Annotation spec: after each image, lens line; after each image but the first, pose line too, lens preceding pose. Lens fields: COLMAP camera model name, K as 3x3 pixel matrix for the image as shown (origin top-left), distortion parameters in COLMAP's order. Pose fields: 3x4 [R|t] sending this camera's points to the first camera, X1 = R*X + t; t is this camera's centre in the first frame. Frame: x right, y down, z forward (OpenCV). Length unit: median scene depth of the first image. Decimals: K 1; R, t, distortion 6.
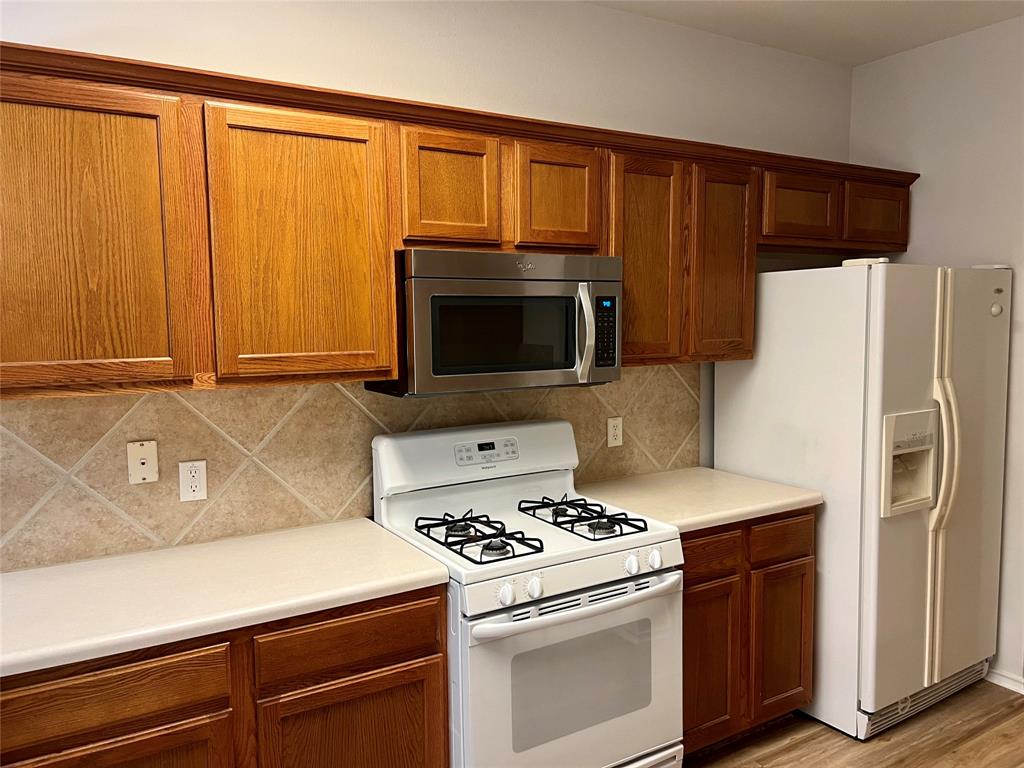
lens RADIAL K [[769.6, 0, 513.5], [0, 769.6, 391.1], [0, 0, 1]] dist [0.048640, -0.055810]
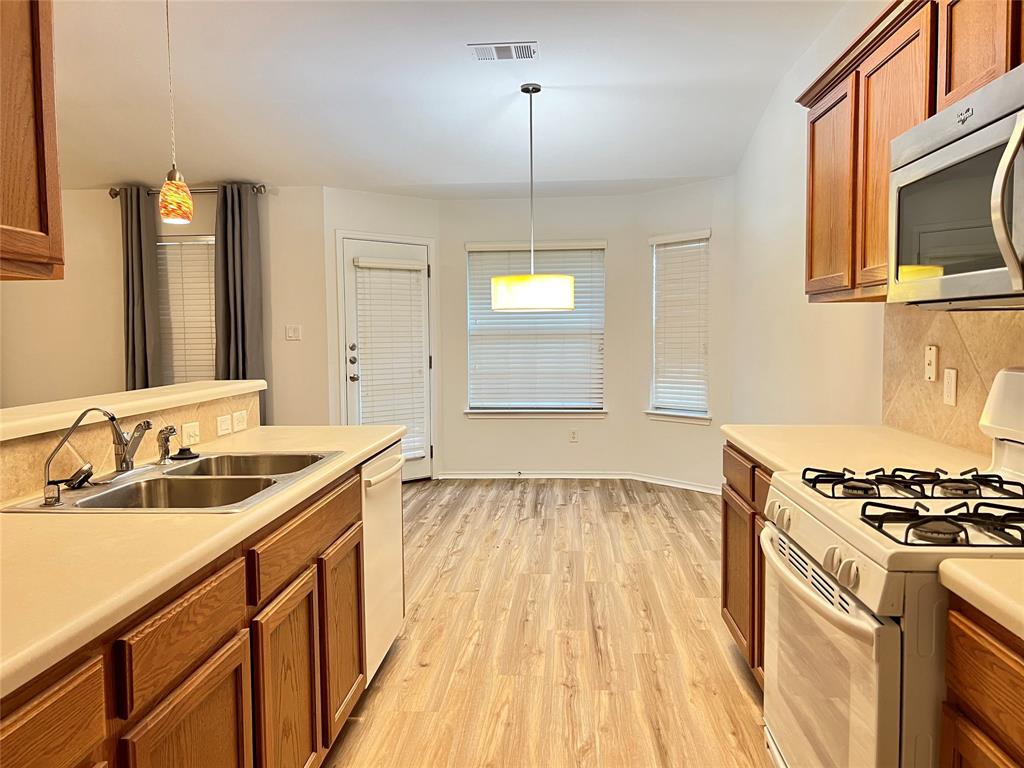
lens RADIAL K [[769.6, 0, 521.0], [0, 769.6, 390.1], [0, 0, 1]] dist [0.048640, -0.055810]
pose [[-0.576030, 0.077154, -0.813779, 0.798233], [-0.064725, 0.988105, 0.139497, 0.007379], [0.814862, 0.133027, -0.564184, 1.092260]]
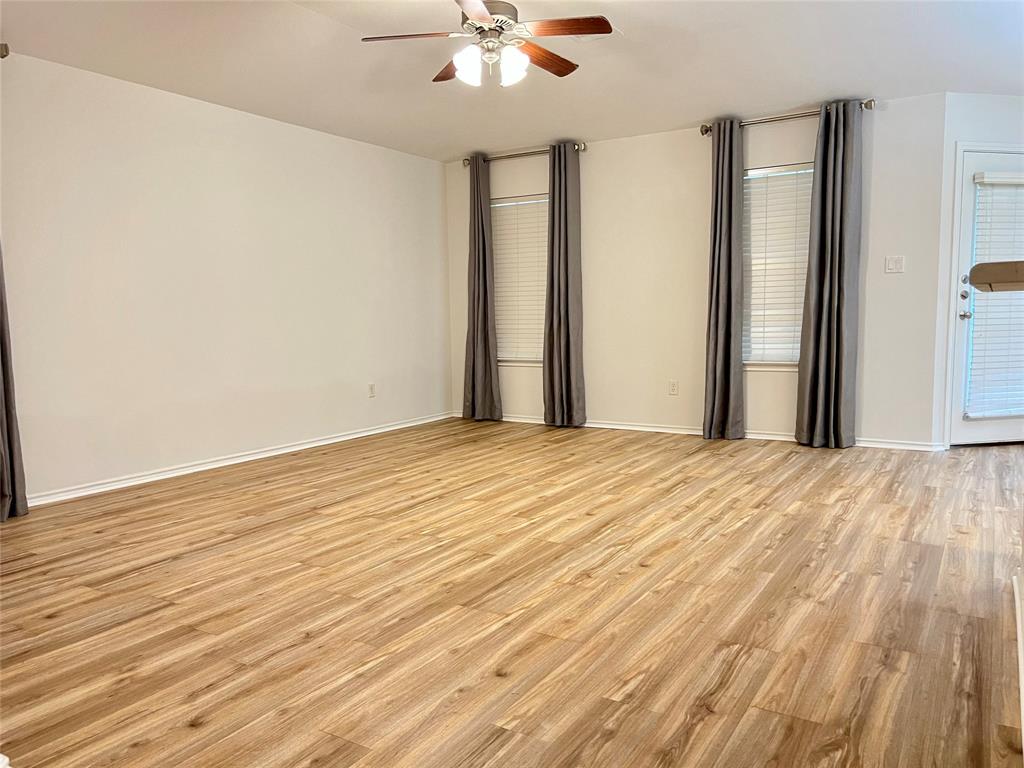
lens RADIAL K [[769.6, 0, 494.4], [0, 769.6, 392.5], [0, 0, 1]] dist [0.048640, -0.055810]
pose [[-0.899425, 0.070219, -0.431397, 1.214543], [-0.016522, 0.980843, 0.194099, 0.171749], [0.436762, 0.181706, -0.881034, 0.581076]]
